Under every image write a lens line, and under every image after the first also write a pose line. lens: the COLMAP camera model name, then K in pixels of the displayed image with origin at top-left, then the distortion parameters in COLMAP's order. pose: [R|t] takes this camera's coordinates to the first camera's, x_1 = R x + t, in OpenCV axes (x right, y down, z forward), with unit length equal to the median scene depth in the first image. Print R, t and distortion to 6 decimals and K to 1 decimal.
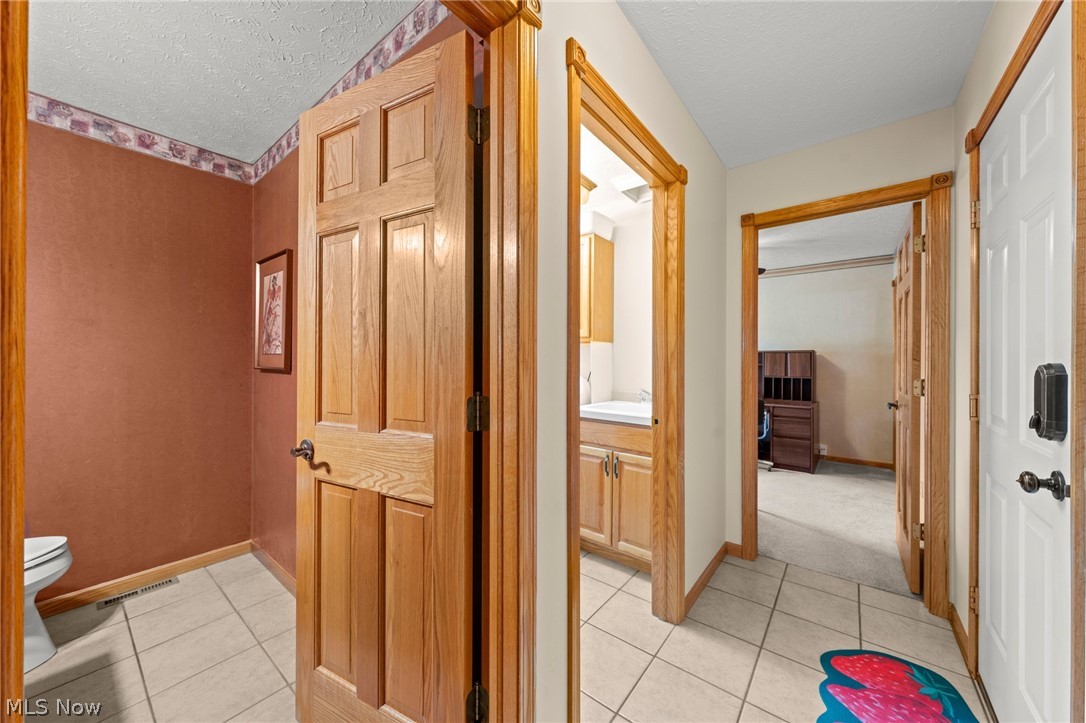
lens RADIAL K [[399.7, 0, 541.0], [0, 399.7, 357.5], [0, 0, 1]] dist [-0.009860, -0.000296]
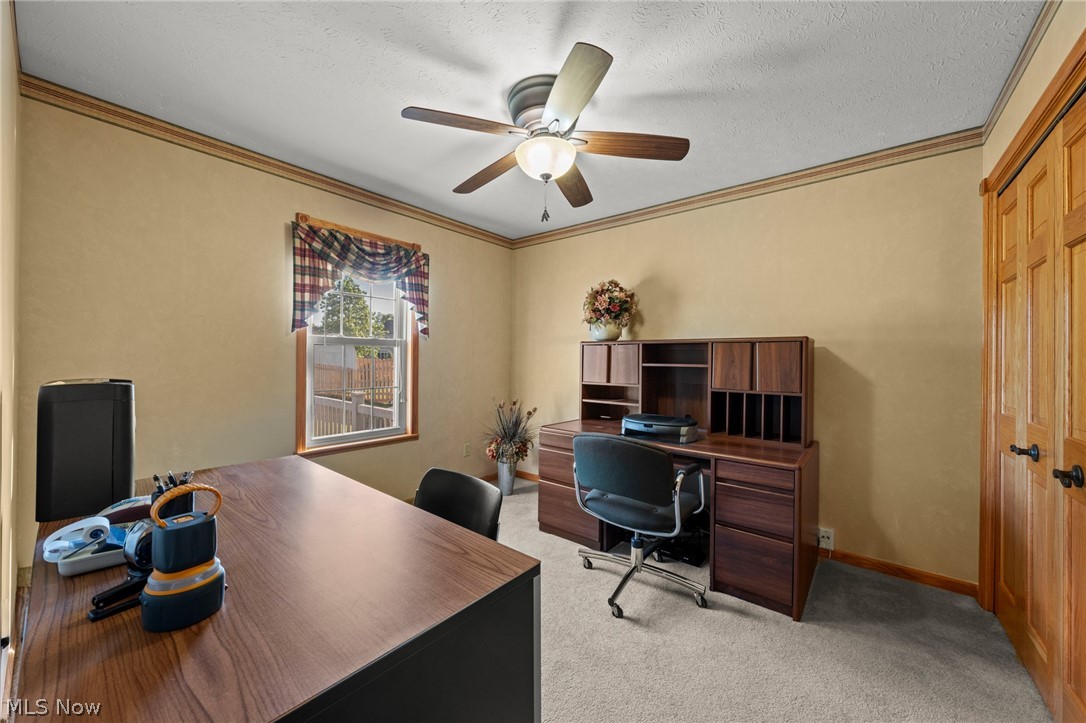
lens RADIAL K [[399.7, 0, 545.8], [0, 399.7, 363.9], [0, 0, 1]] dist [-0.009860, -0.000296]
pose [[0.999867, -0.003006, -0.016030, 0.373757], [0.003327, 0.999794, 0.020008, 0.003977], [0.015967, -0.020059, 0.999671, 0.509986]]
